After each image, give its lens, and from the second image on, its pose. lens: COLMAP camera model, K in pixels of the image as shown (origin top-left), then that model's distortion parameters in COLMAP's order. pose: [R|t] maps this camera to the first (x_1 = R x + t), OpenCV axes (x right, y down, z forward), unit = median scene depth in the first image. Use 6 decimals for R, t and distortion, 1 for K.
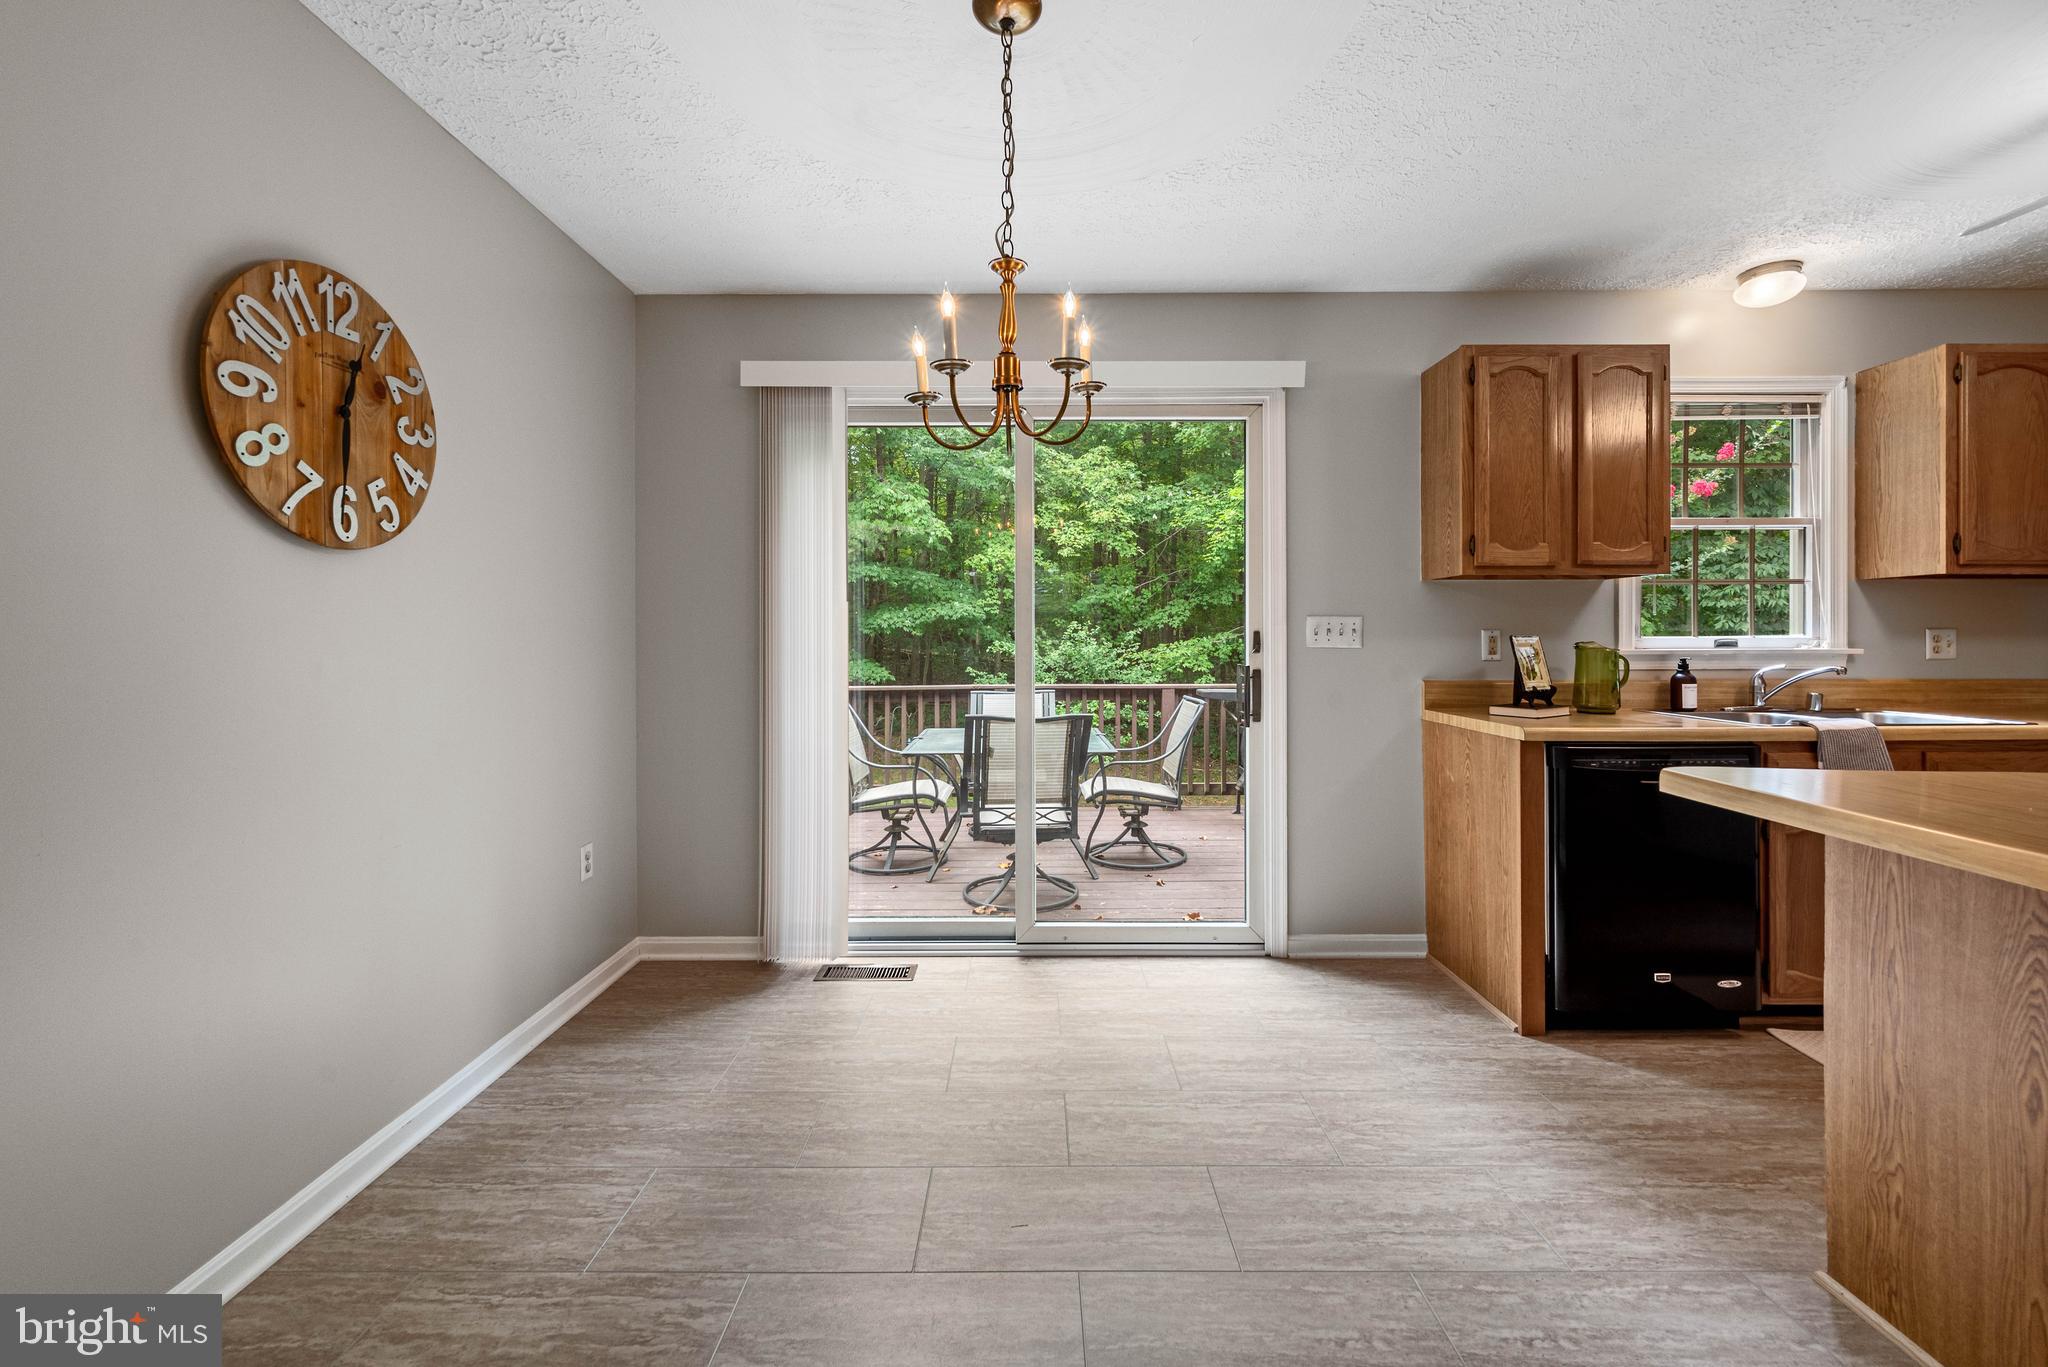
lens RADIAL K [[823.1, 0, 1049.5], [0, 823.1, 631.5], [0, 0, 1]] dist [0.002733, -0.001687]
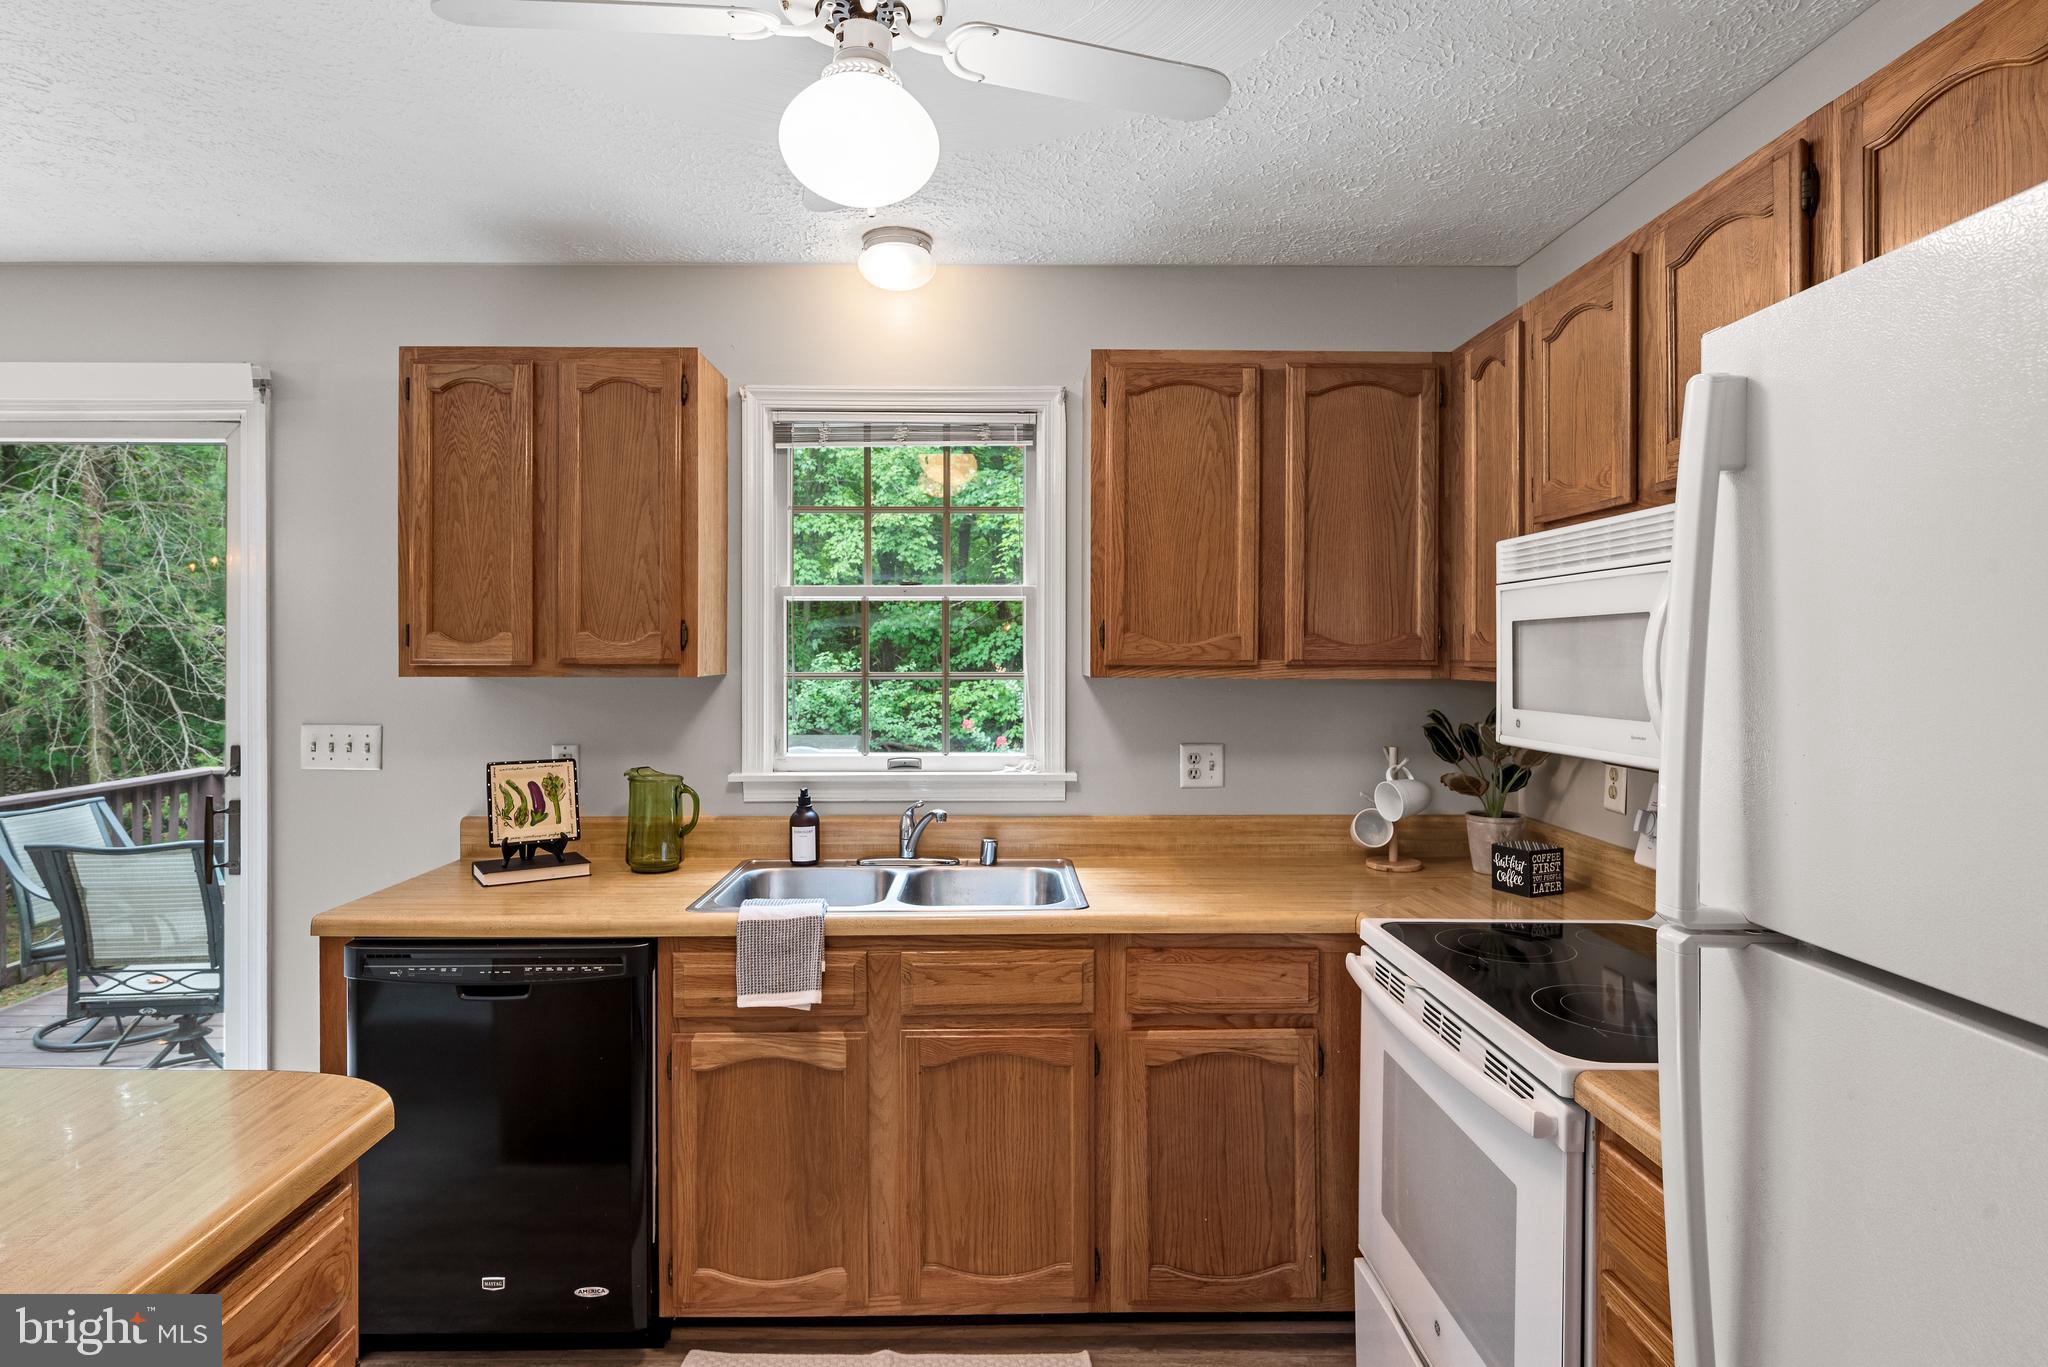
lens RADIAL K [[1064.0, 0, 1022.8], [0, 1064.0, 650.3], [0, 0, 1]] dist [0.001102, -0.000516]
pose [[0.999902, 0.002897, 0.013670, 0.923179], [-0.002895, 0.999996, -0.000161, -0.084563], [-0.013670, 0.000121, 0.999907, 0.085846]]
